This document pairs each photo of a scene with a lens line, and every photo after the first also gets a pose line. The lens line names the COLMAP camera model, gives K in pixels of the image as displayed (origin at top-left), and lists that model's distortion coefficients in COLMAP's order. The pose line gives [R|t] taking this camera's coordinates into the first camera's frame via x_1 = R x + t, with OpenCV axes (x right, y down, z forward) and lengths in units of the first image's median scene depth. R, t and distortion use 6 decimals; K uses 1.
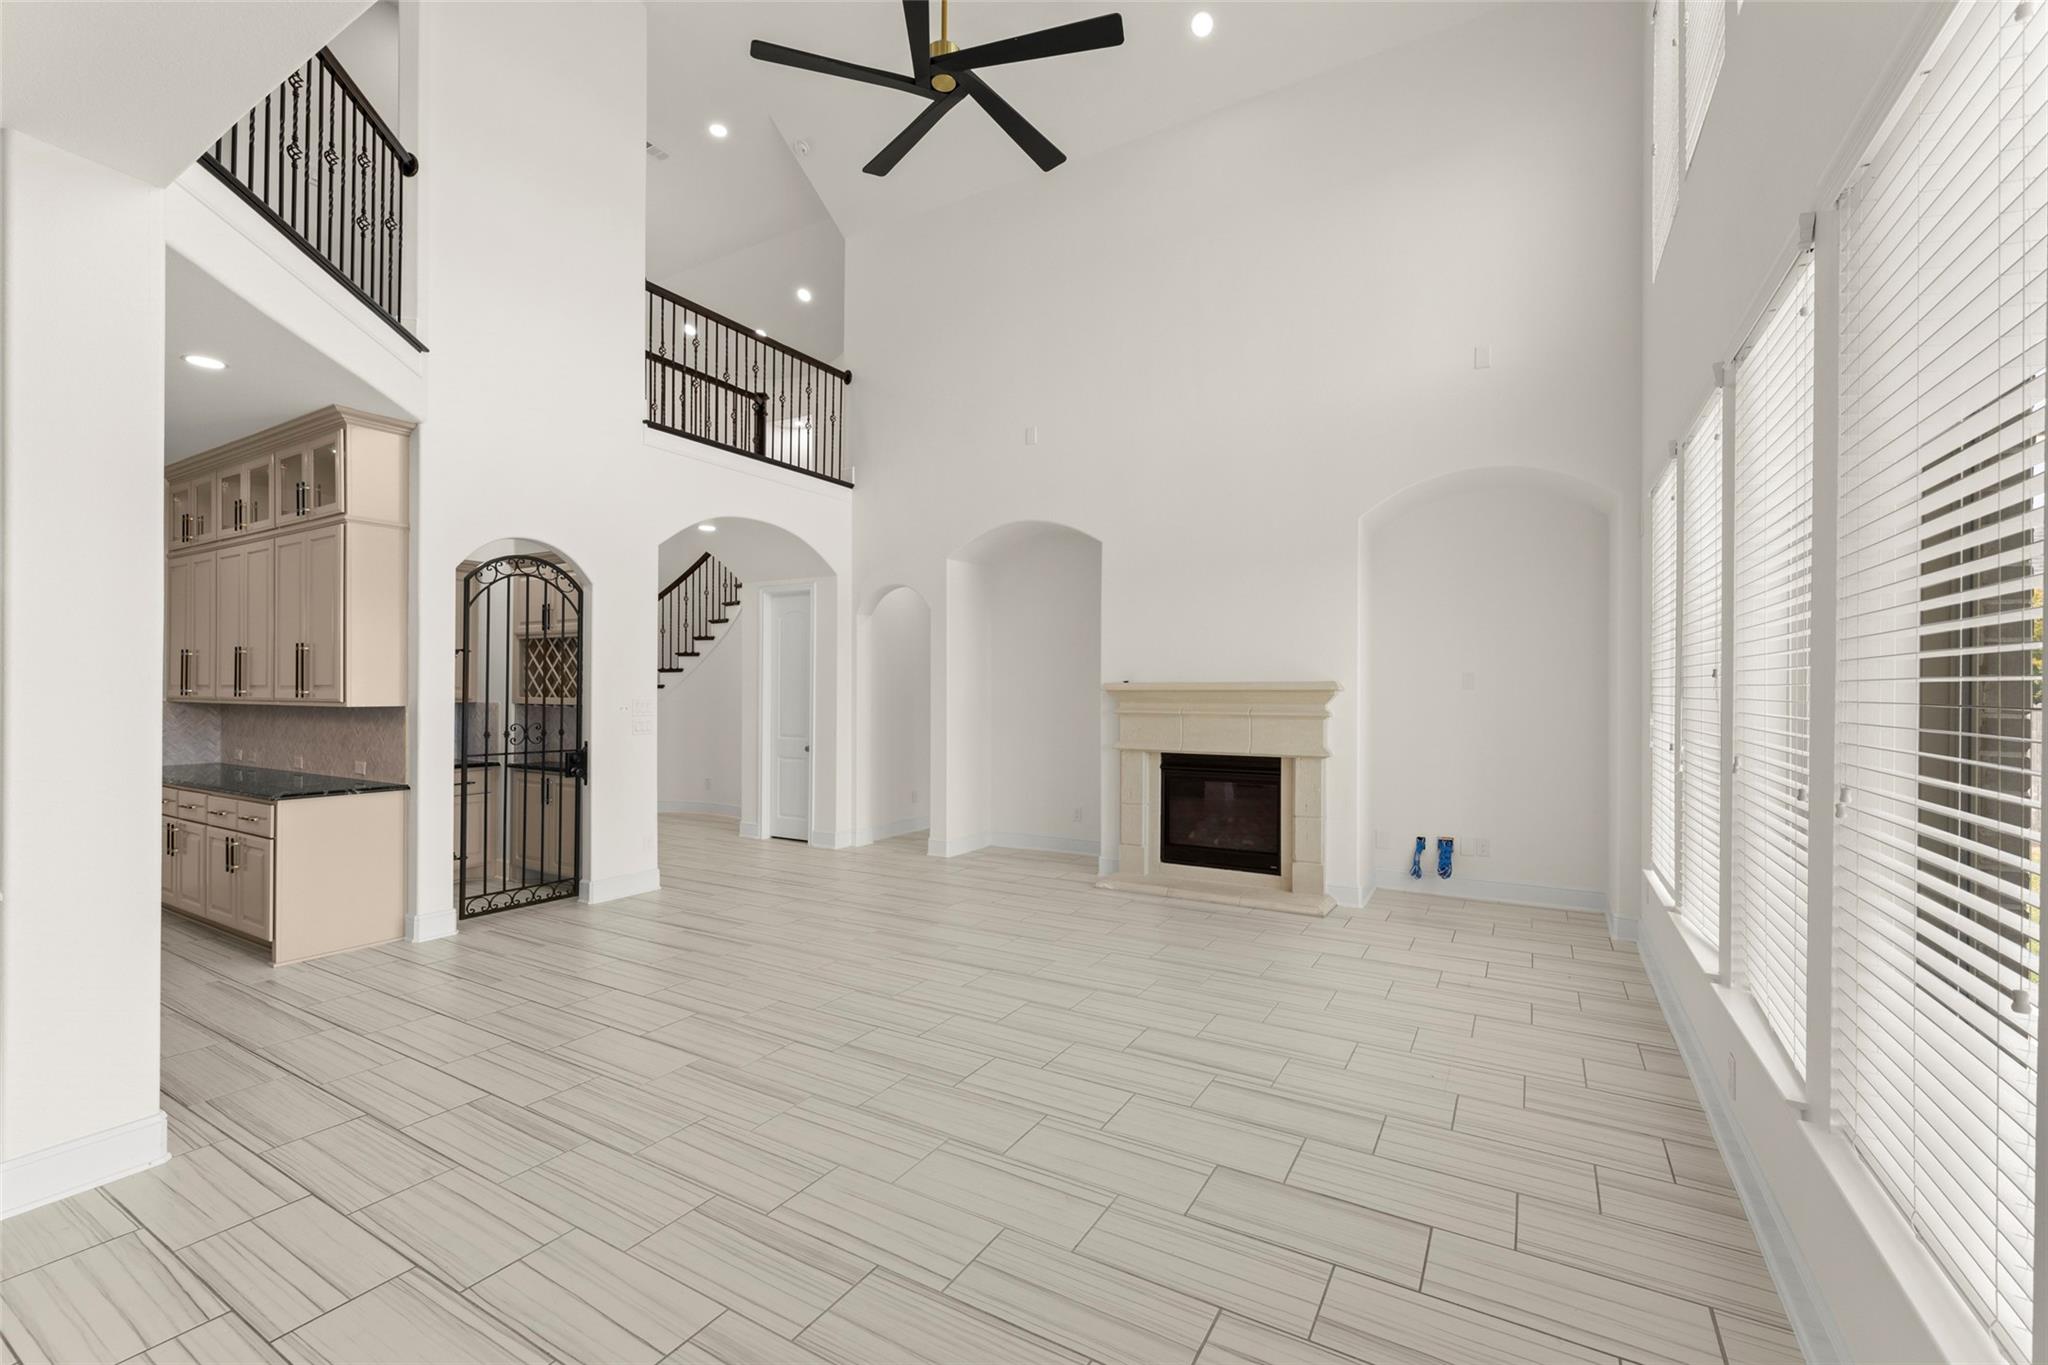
lens RADIAL K [[873.9, 0, 1019.8], [0, 873.9, 690.0], [0, 0, 1]] dist [0.001337, -0.000049]
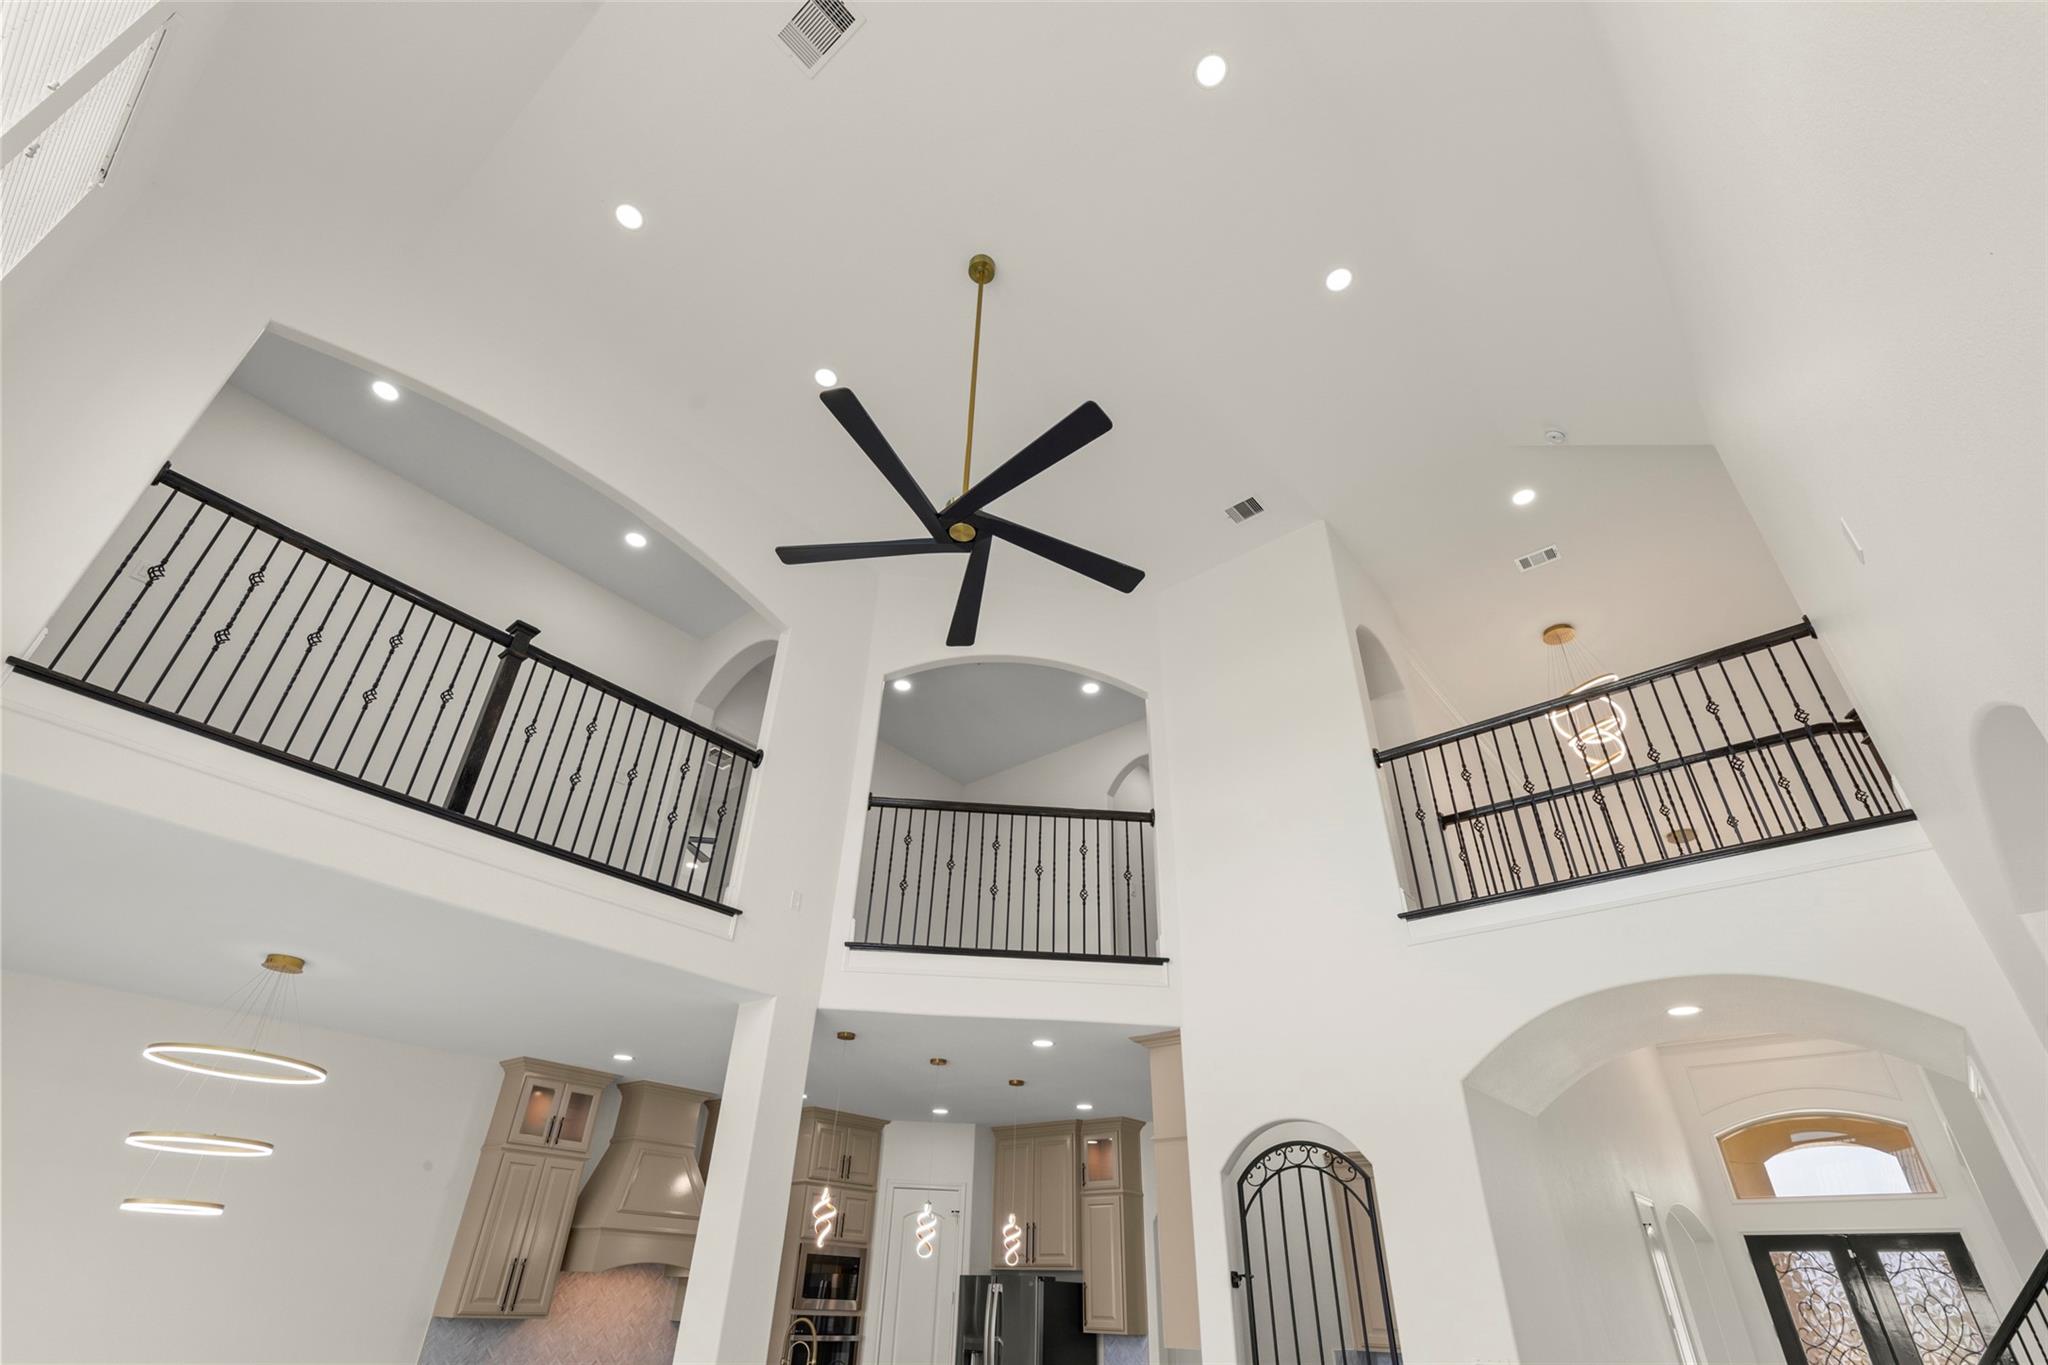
lens RADIAL K [[976.3, 0, 1025.6], [0, 976.3, 672.0], [0, 0, 1]] dist [-0.002142, 0.000739]
pose [[-0.150222, -0.550461, -0.821235, 0.516398], [-0.021794, 0.832303, -0.553893, -0.003209], [0.988412, -0.065309, -0.137027, 0.935349]]
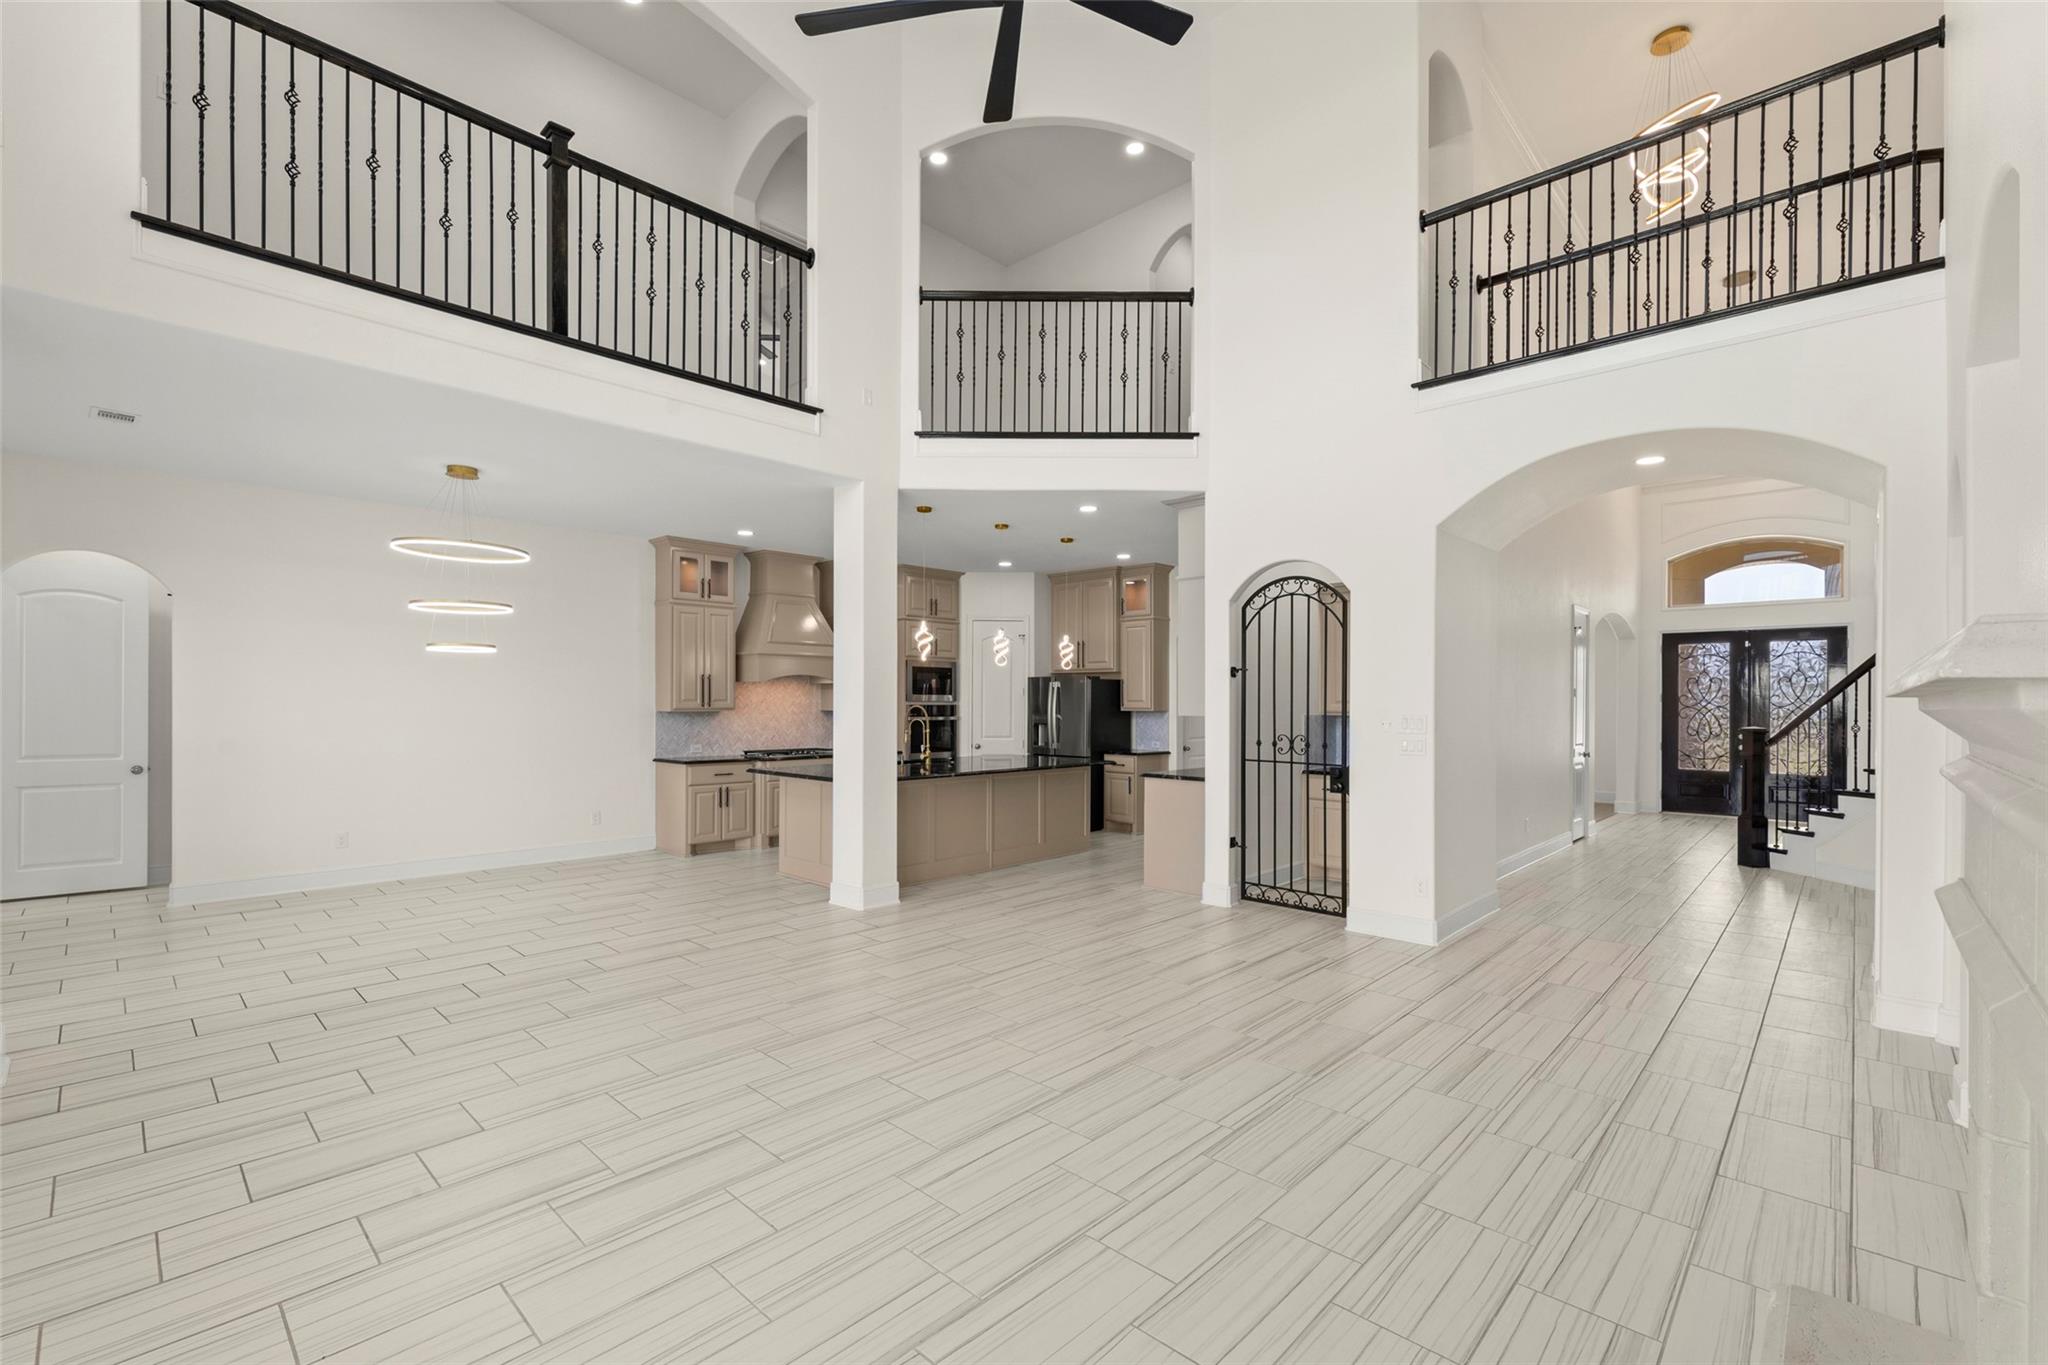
lens RADIAL K [[873.9, 0, 993.1], [0, 873.9, 707.3], [0, 0, 1]] dist [0.001337, -0.000049]
pose [[-0.245250, 0.000741, -0.969460, 0.568619], [-0.001029, 0.999999, 0.001025, 0.004001], [0.969459, 0.001249, -0.245249, 0.943967]]
